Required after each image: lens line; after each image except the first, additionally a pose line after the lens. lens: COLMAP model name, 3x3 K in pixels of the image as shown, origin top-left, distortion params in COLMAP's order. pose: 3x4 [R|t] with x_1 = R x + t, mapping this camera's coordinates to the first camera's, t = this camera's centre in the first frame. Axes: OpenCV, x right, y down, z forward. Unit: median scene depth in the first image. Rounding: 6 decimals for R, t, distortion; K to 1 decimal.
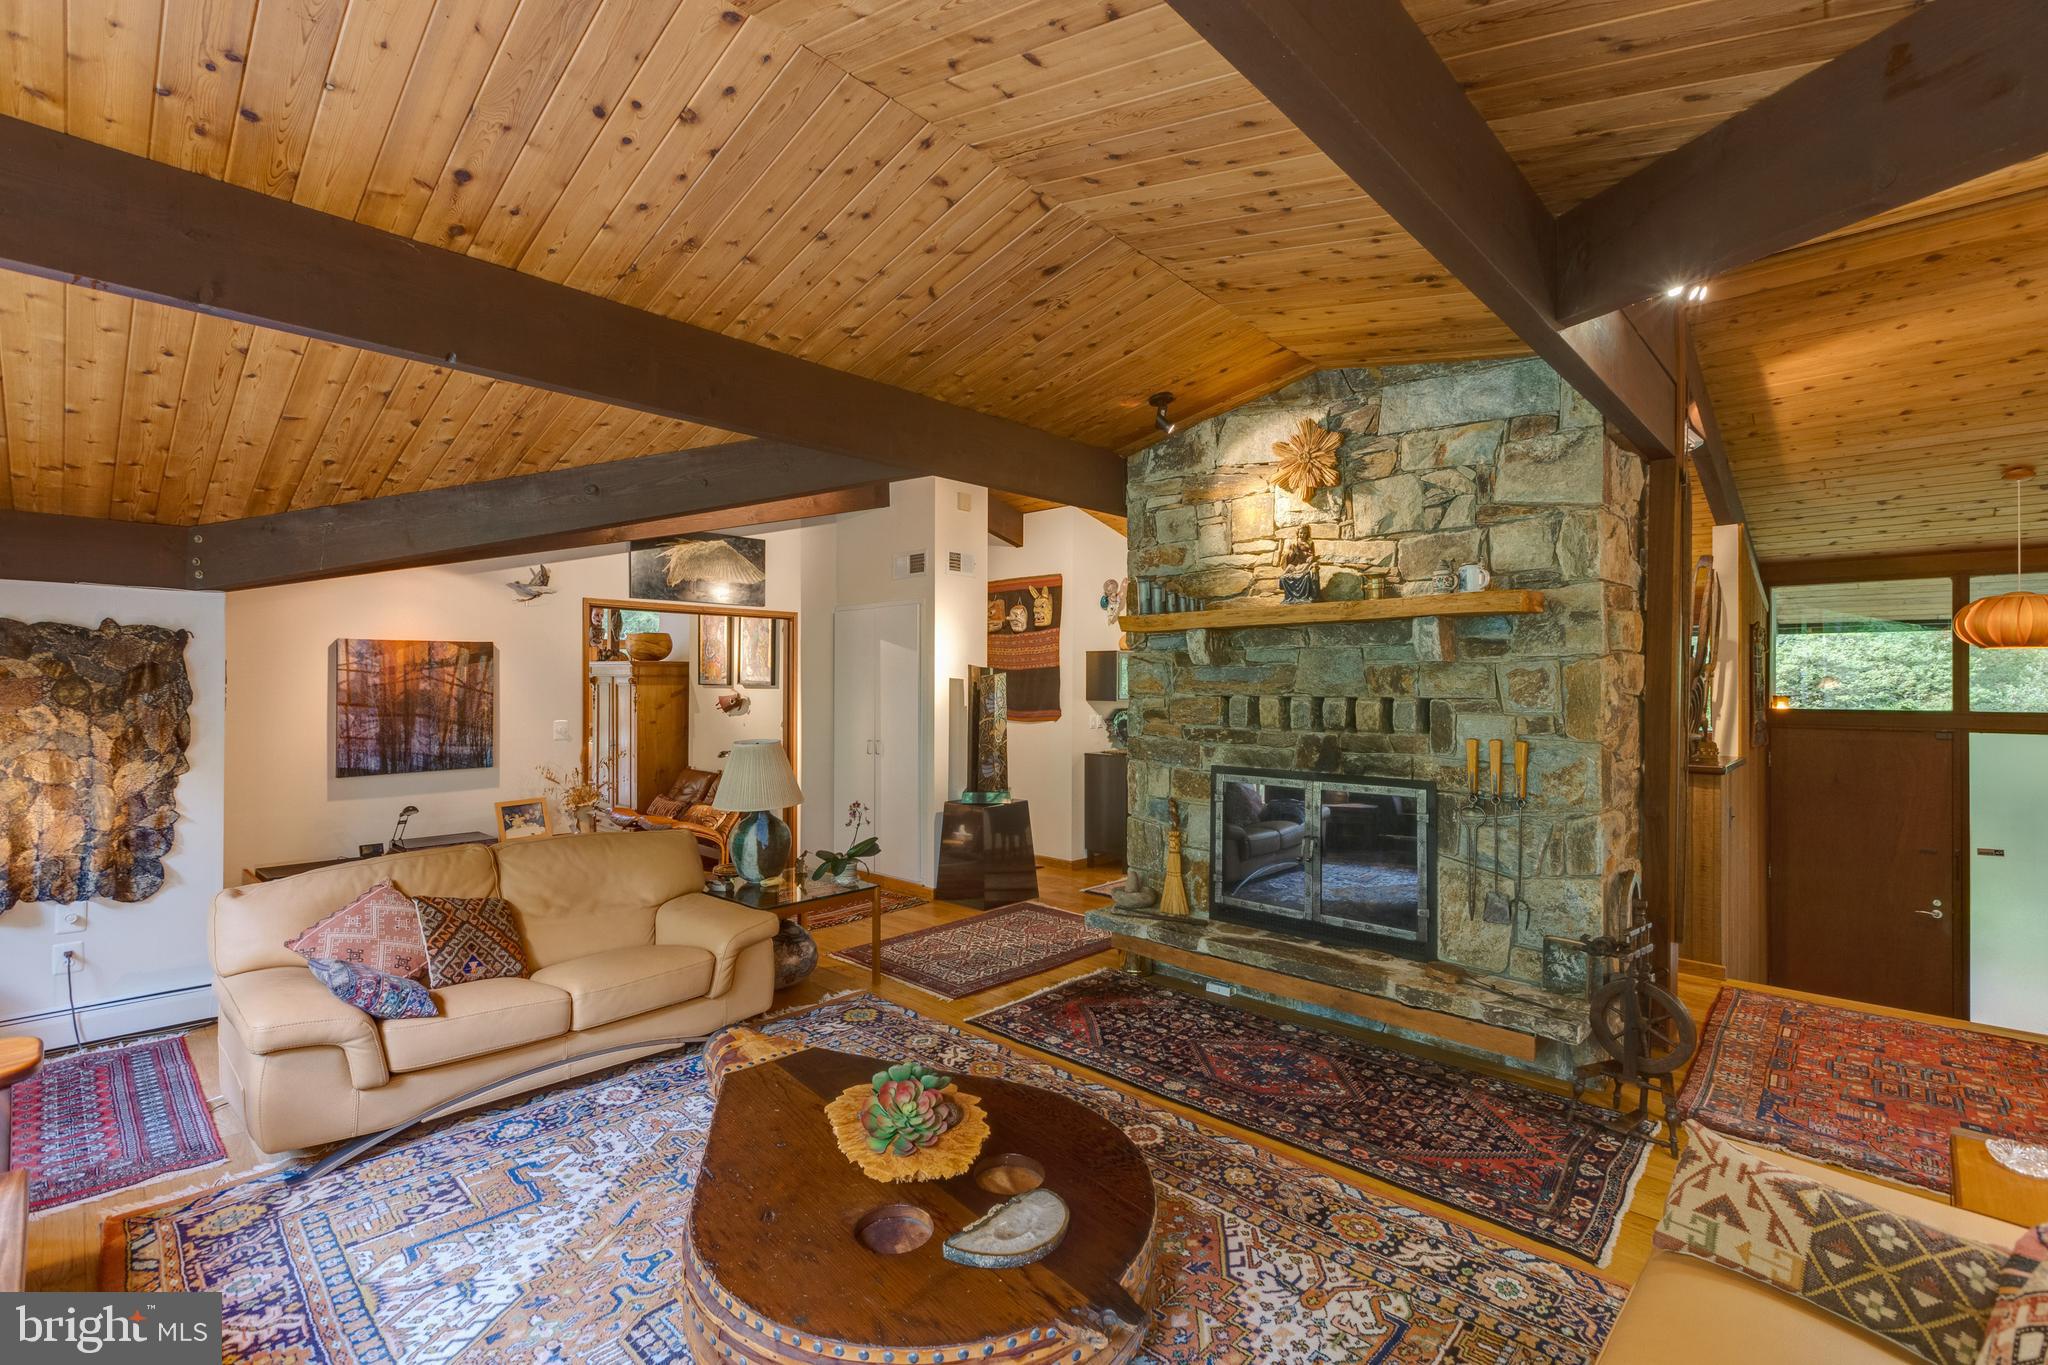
lens RADIAL K [[910.5, 0, 1029.3], [0, 910.5, 681.6], [0, 0, 1]] dist [0.002295, 0.000755]
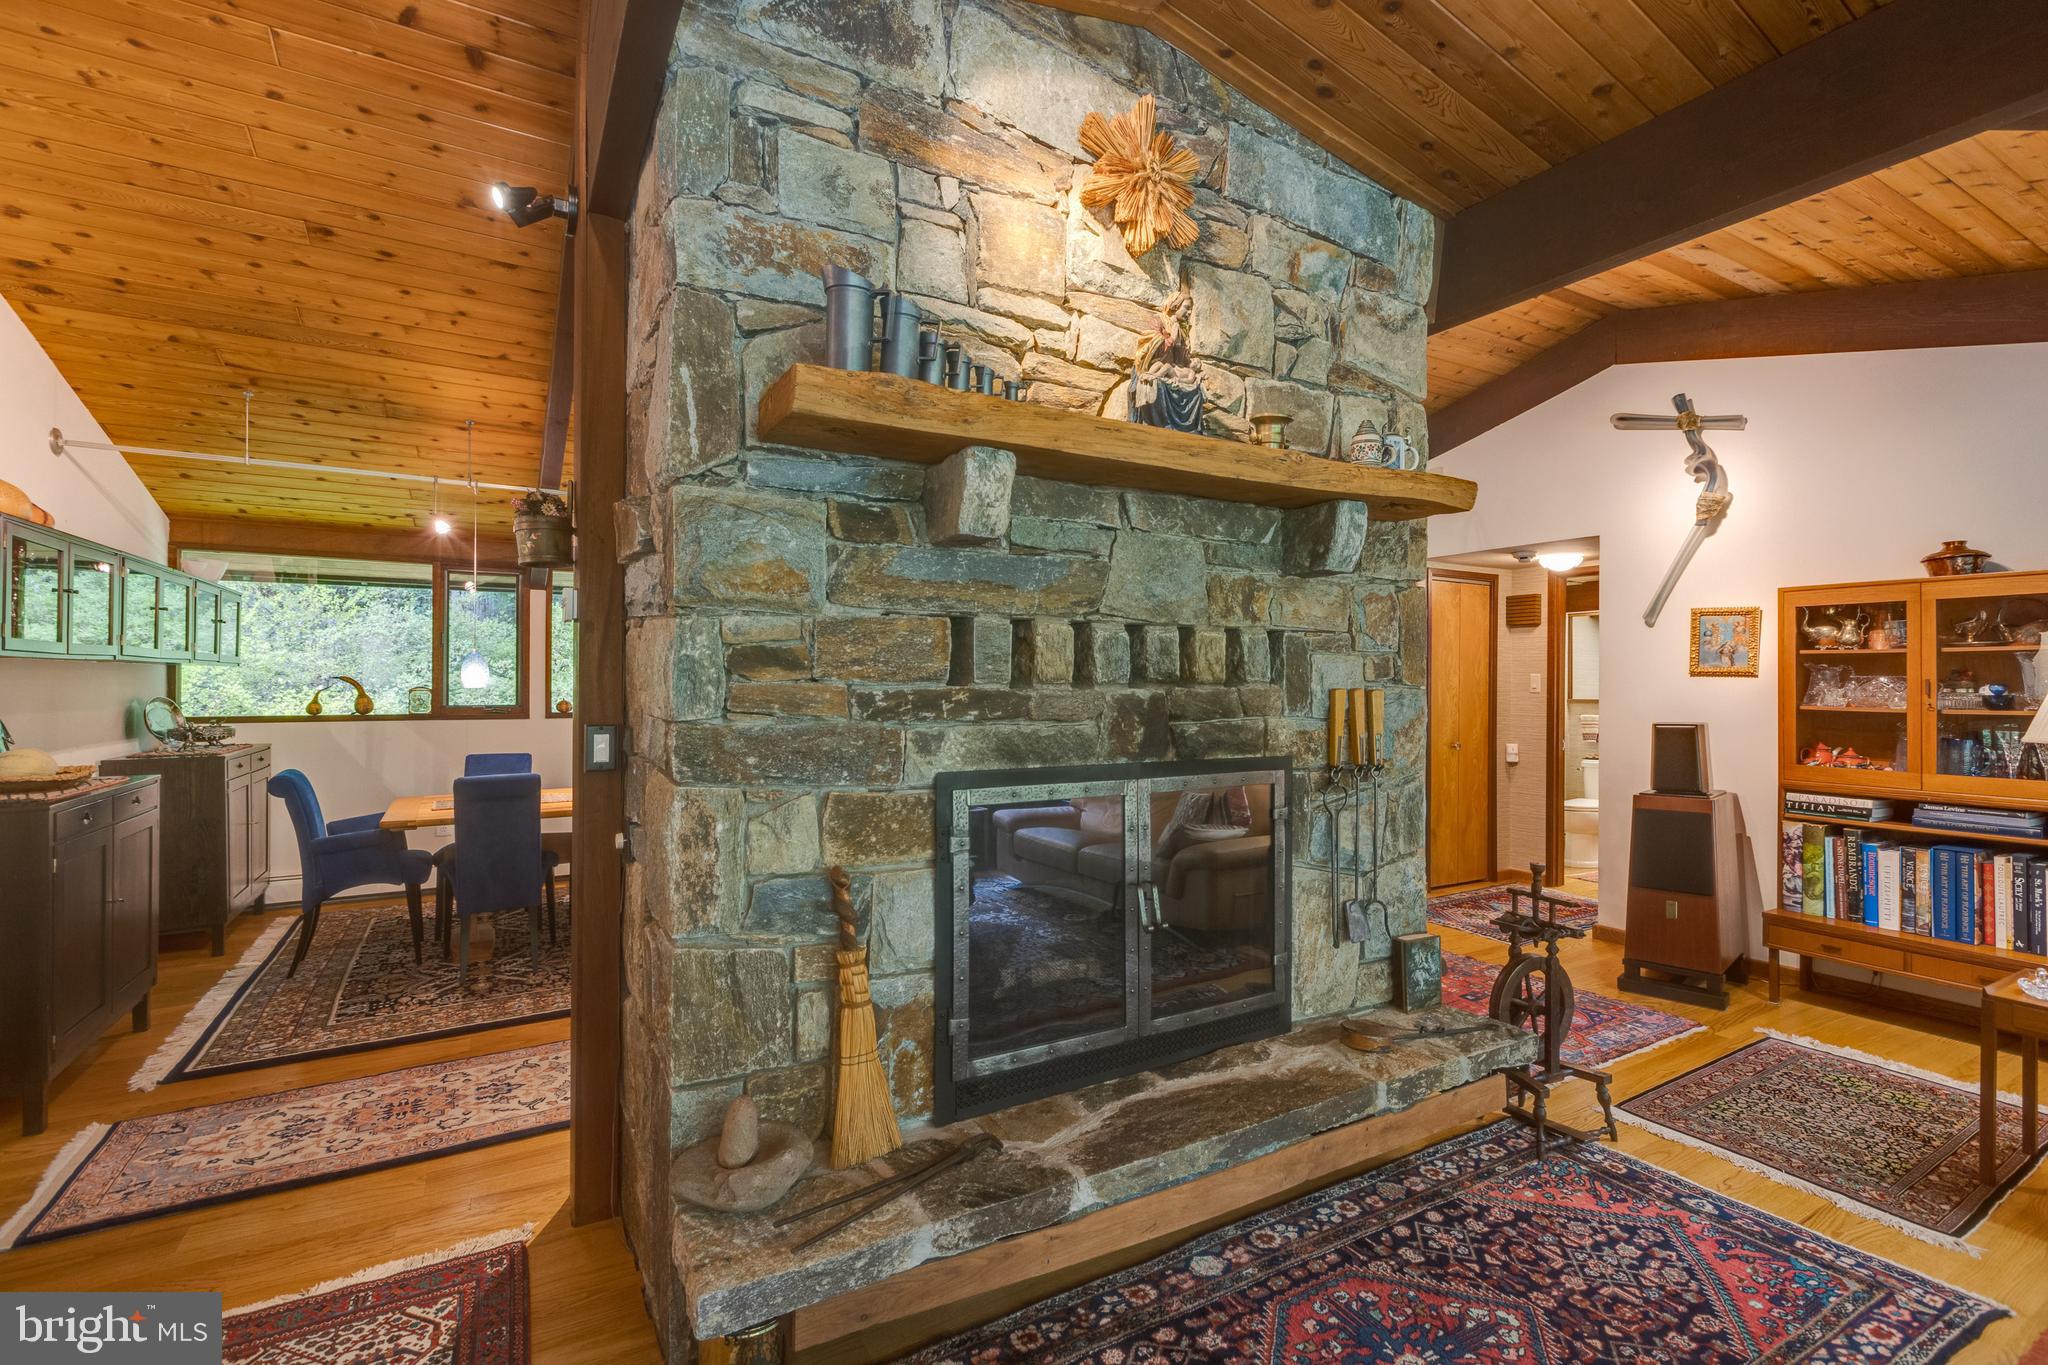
lens RADIAL K [[910.5, 0, 1027.8], [0, 910.5, 676.2], [0, 0, 1]] dist [0.002295, 0.000755]
pose [[0.286664, 0.004467, 0.958021, -0.228779], [-0.007163, 0.999971, -0.002519, 0.051176], [-0.958004, -0.006140, 0.286688, 0.924880]]
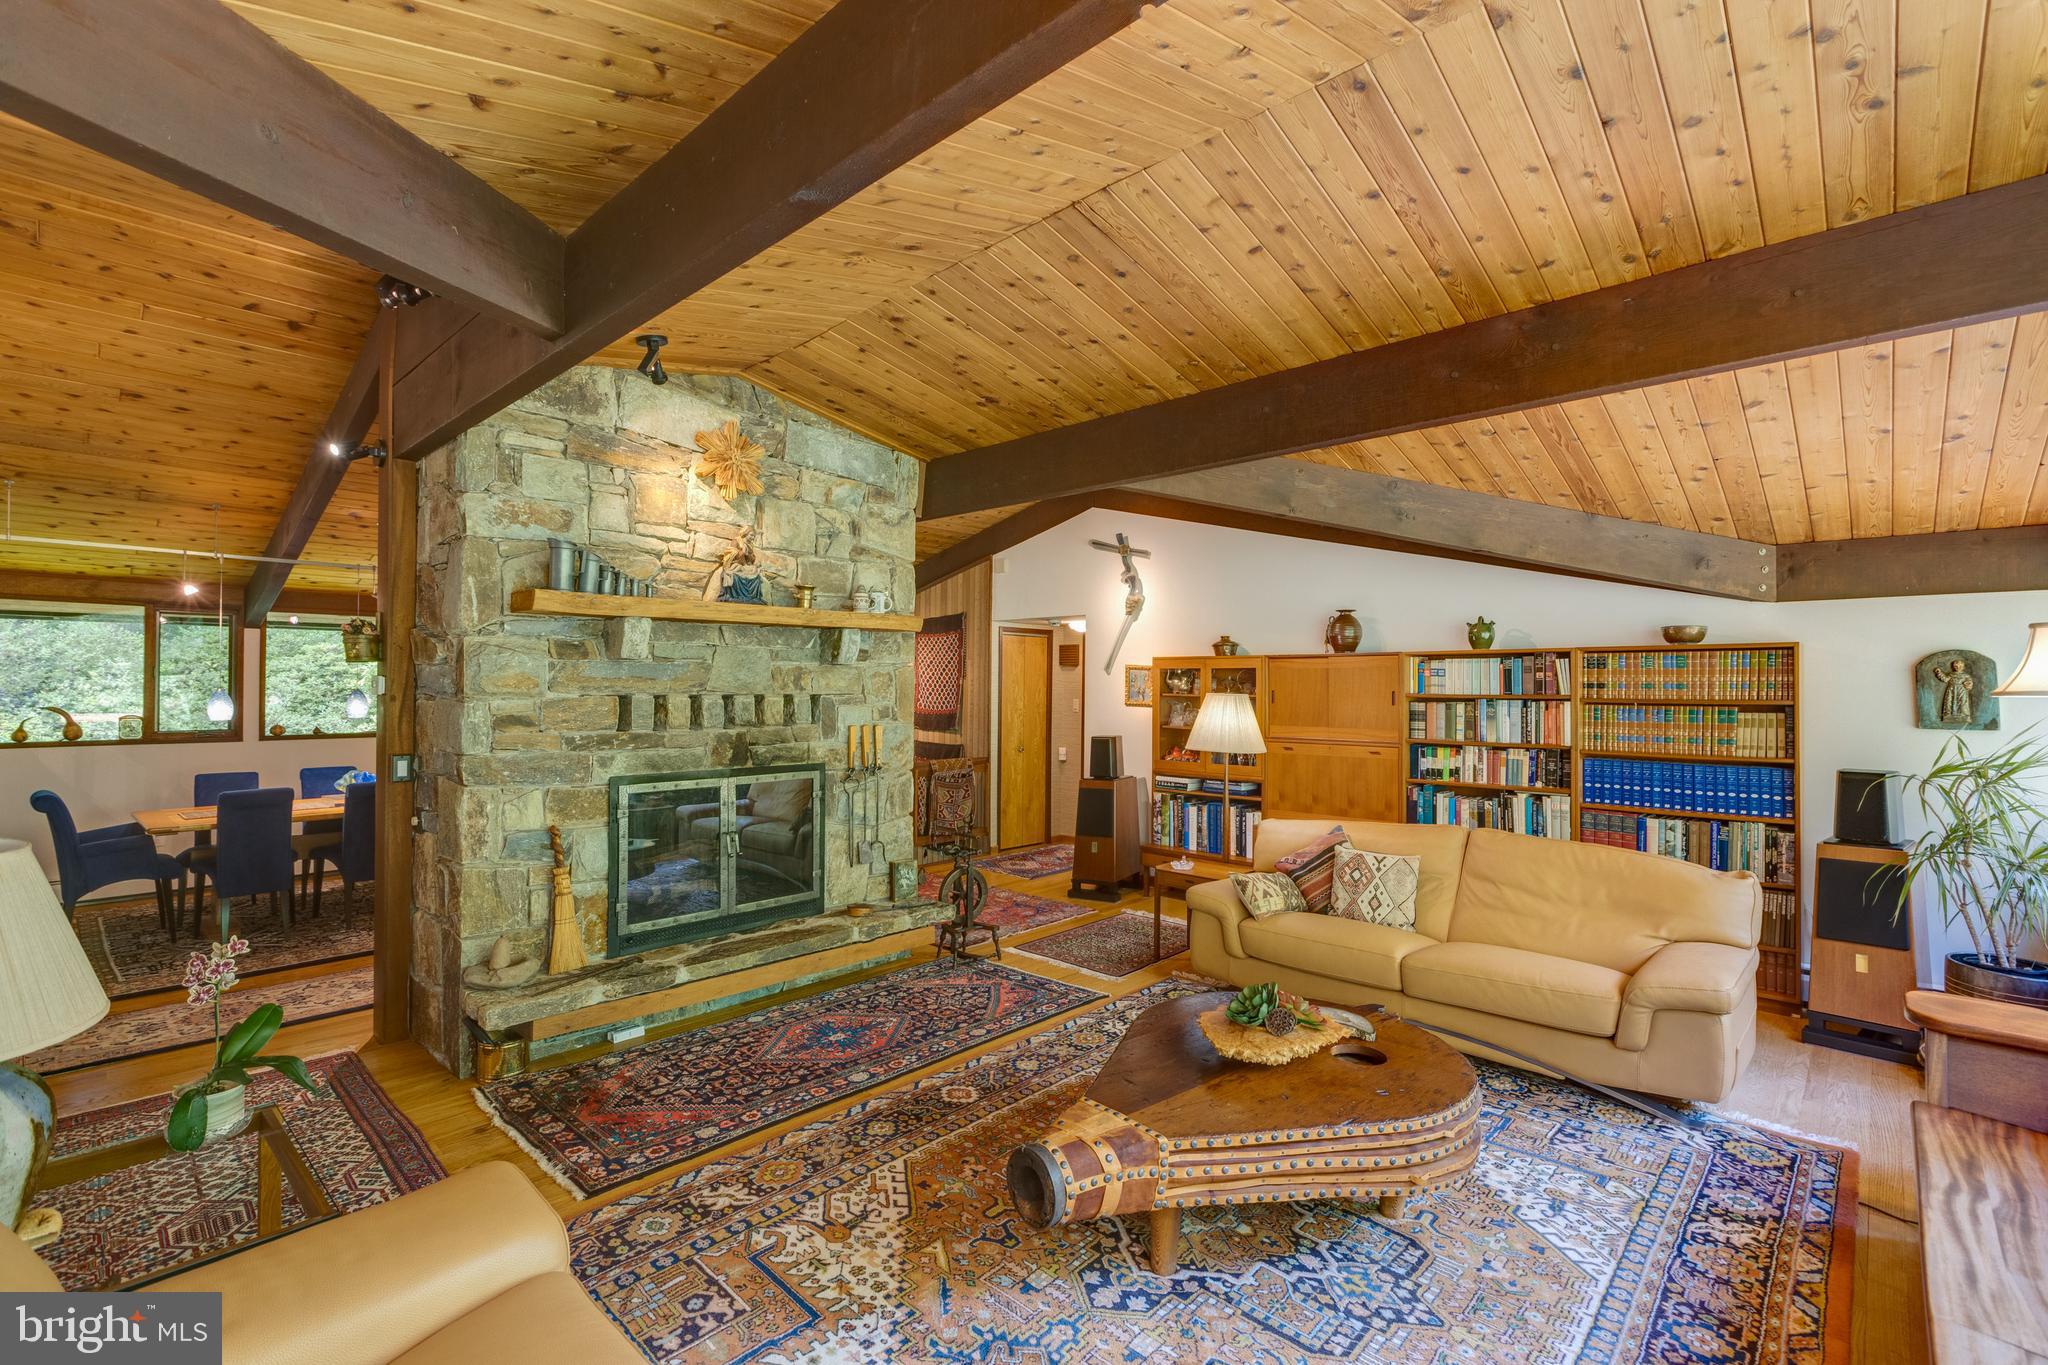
lens RADIAL K [[910.5, 0, 1024.1], [0, 910.5, 676.6], [0, 0, 1]] dist [0.002295, 0.000755]
pose [[0.000255, 0.005688, 0.999984, -0.719911], [-0.010365, 0.999930, -0.005685, -0.001025], [-0.999946, -0.010364, 0.000314, 0.682679]]
